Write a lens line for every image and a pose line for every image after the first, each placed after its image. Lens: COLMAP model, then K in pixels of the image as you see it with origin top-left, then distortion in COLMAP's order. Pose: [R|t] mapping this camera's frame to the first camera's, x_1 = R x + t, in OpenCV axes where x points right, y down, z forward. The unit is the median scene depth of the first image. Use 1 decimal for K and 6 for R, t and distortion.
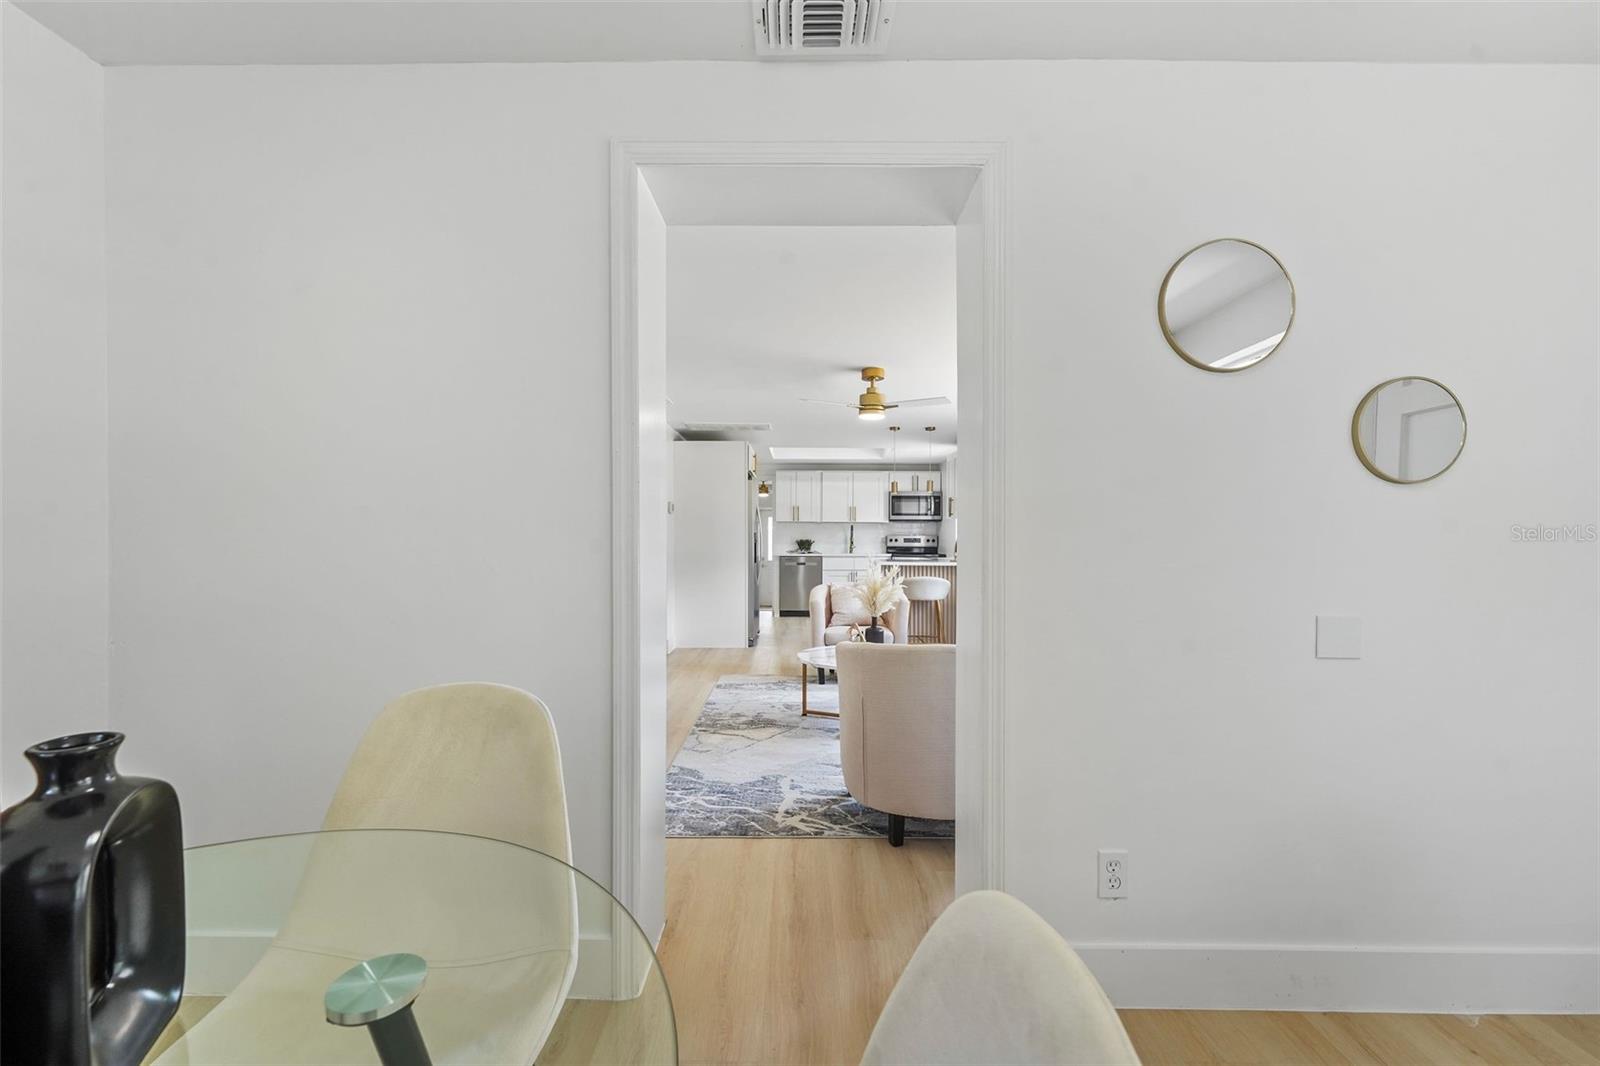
lens RADIAL K [[679.8, 0, 800.0], [0, 679.8, 540.8], [0, 0, 1]] dist [-0.001184, -0.000152]
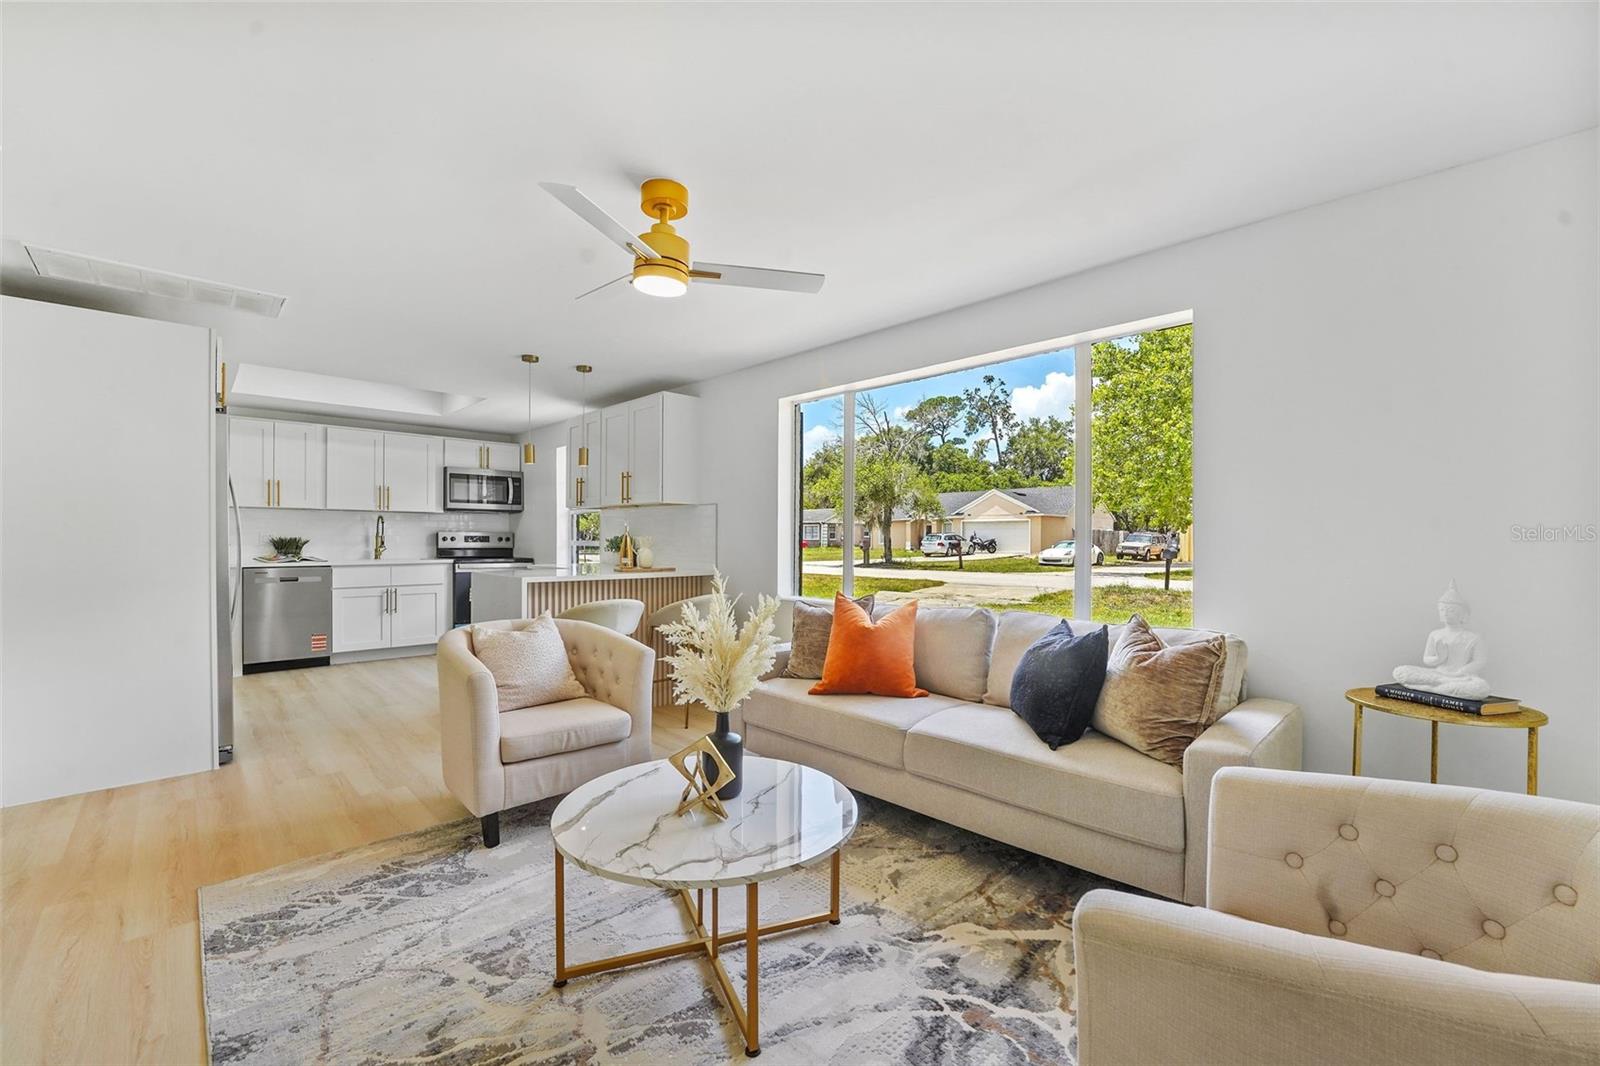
lens RADIAL K [[679.8, 0, 800.0], [0, 679.8, 540.8], [0, 0, 1]] dist [-0.001184, -0.000152]
pose [[0.734863, -0.003144, 0.678208, -0.068417], [-0.000148, 0.999988, 0.004796, -0.002130], [-0.678215, -0.003624, 0.734854, 0.262723]]
